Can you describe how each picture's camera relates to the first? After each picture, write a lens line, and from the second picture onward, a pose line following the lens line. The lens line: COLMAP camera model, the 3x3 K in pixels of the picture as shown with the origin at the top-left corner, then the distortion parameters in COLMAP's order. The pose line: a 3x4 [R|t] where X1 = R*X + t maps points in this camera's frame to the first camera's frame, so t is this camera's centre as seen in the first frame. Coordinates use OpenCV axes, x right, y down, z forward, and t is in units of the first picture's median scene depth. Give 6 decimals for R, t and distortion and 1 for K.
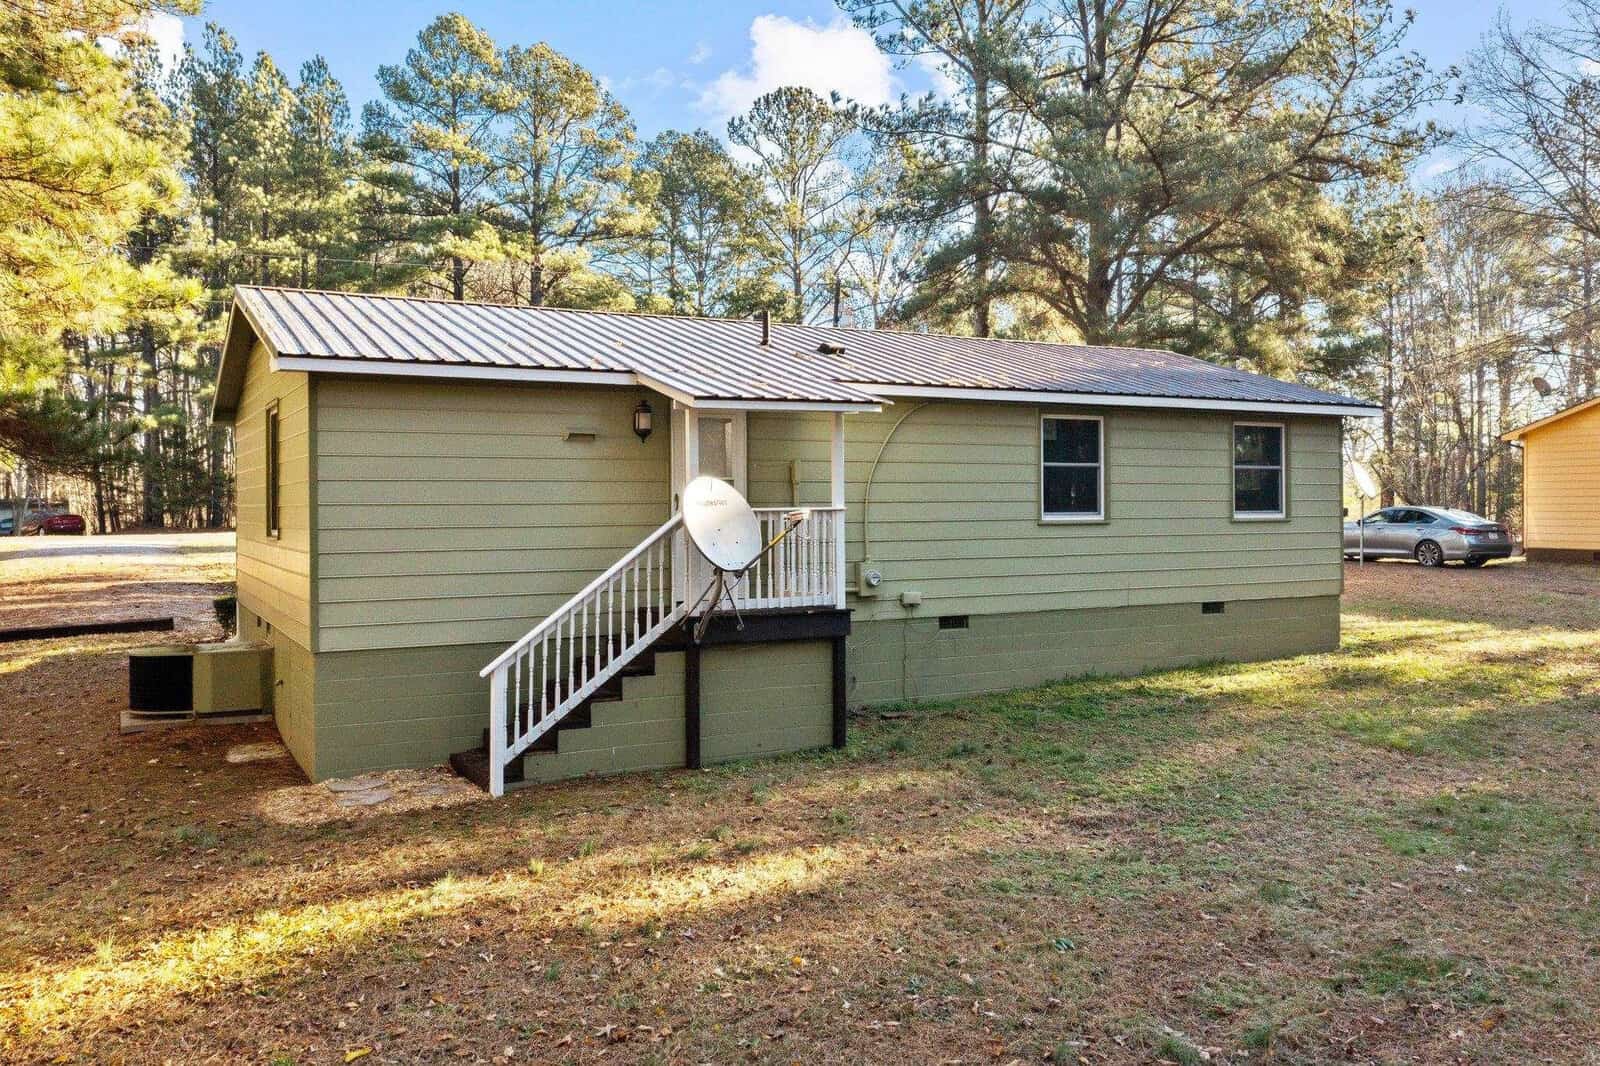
lens RADIAL K [[1234.2, 0, 800.0], [0, 1234.2, 533.0], [0, 0, 1]] dist [-0.002712, 0.000226]
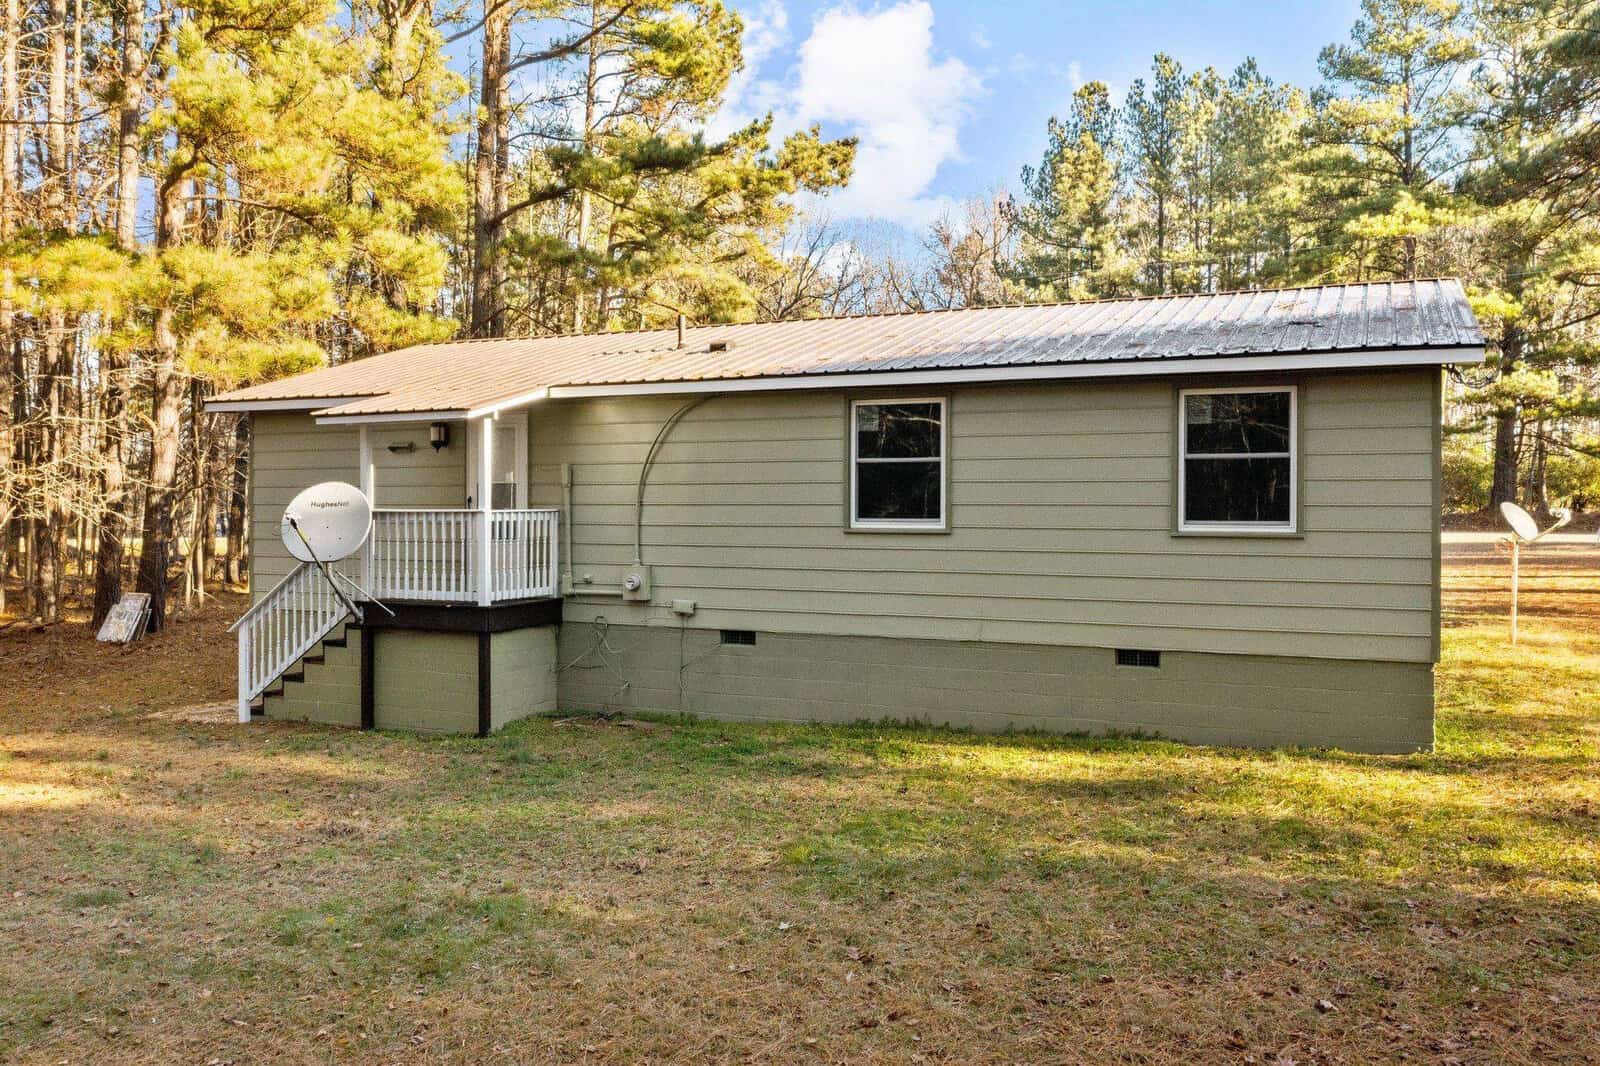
lens RADIAL K [[1234.2, 0, 800.0], [0, 1234.2, 533.0], [0, 0, 1]] dist [-0.002712, 0.000226]
pose [[0.625827, 0.022538, -0.779636, 0.802508], [-0.022703, 0.999685, 0.010675, -0.014240], [0.779631, 0.011020, 0.626142, 0.435466]]
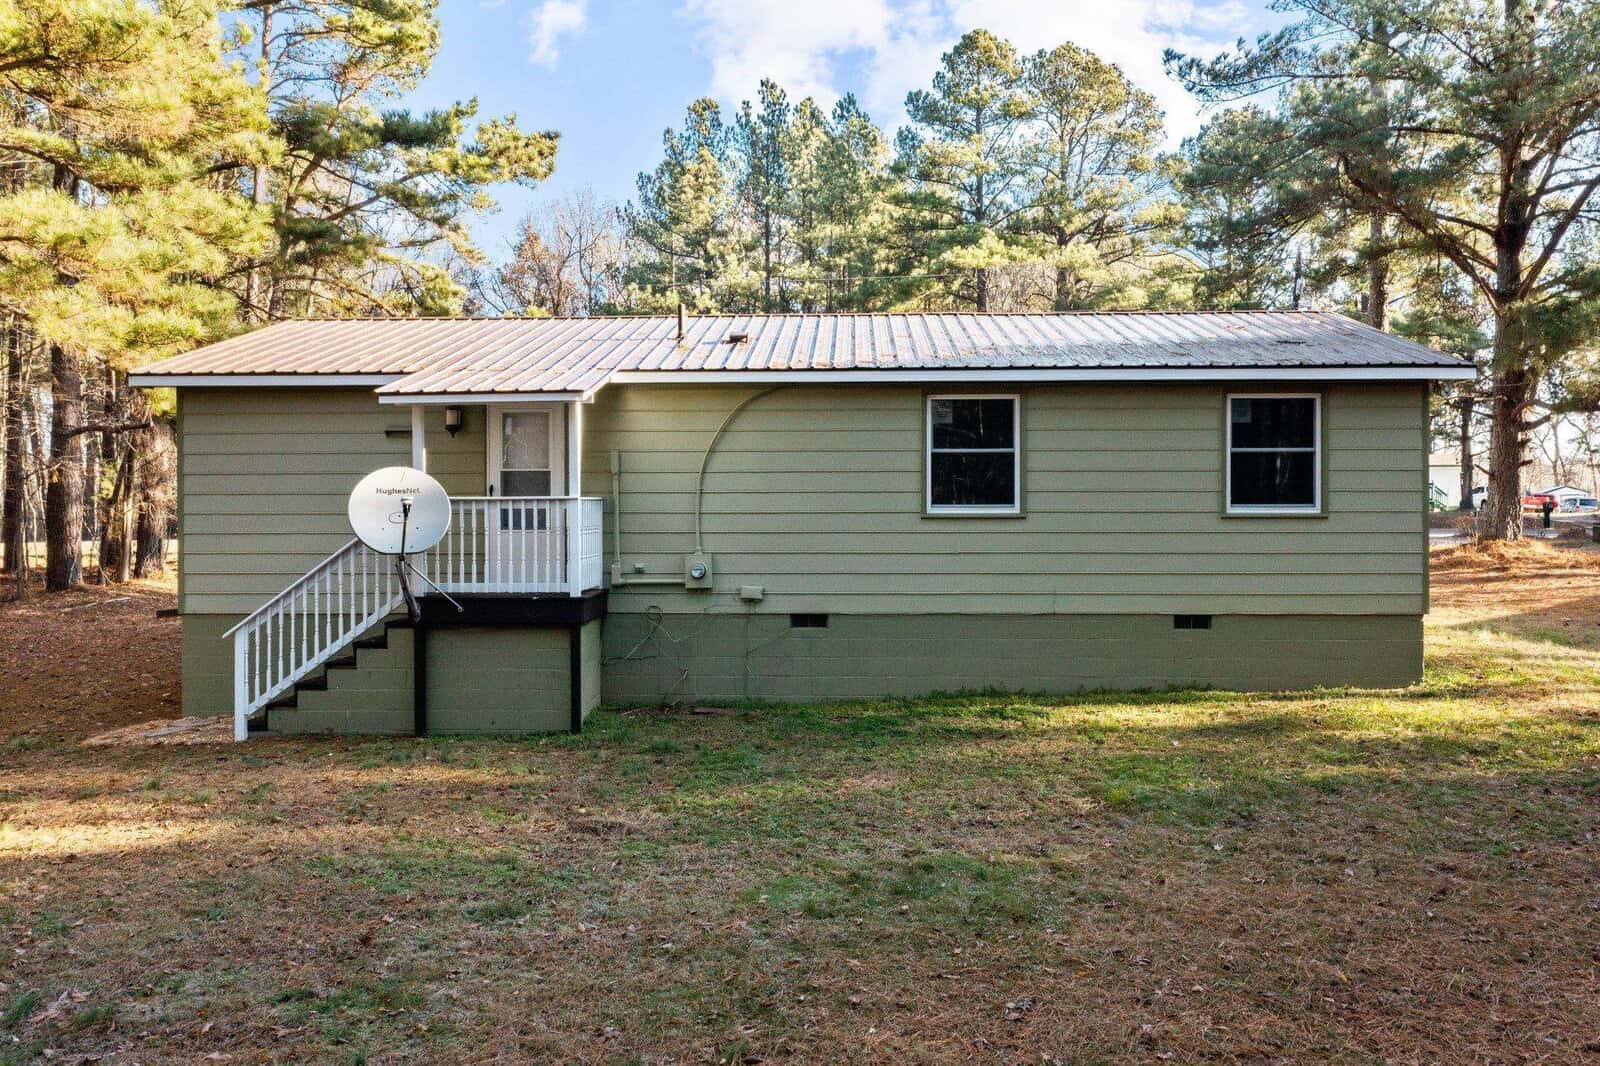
lens RADIAL K [[1234.2, 0, 800.0], [0, 1234.2, 533.0], [0, 0, 1]] dist [-0.002712, 0.000226]
pose [[0.868219, 0.011968, -0.496038, 0.543900], [-0.013513, 0.999909, 0.000473, 0.004954], [0.495998, 0.006292, 0.868301, 0.168248]]
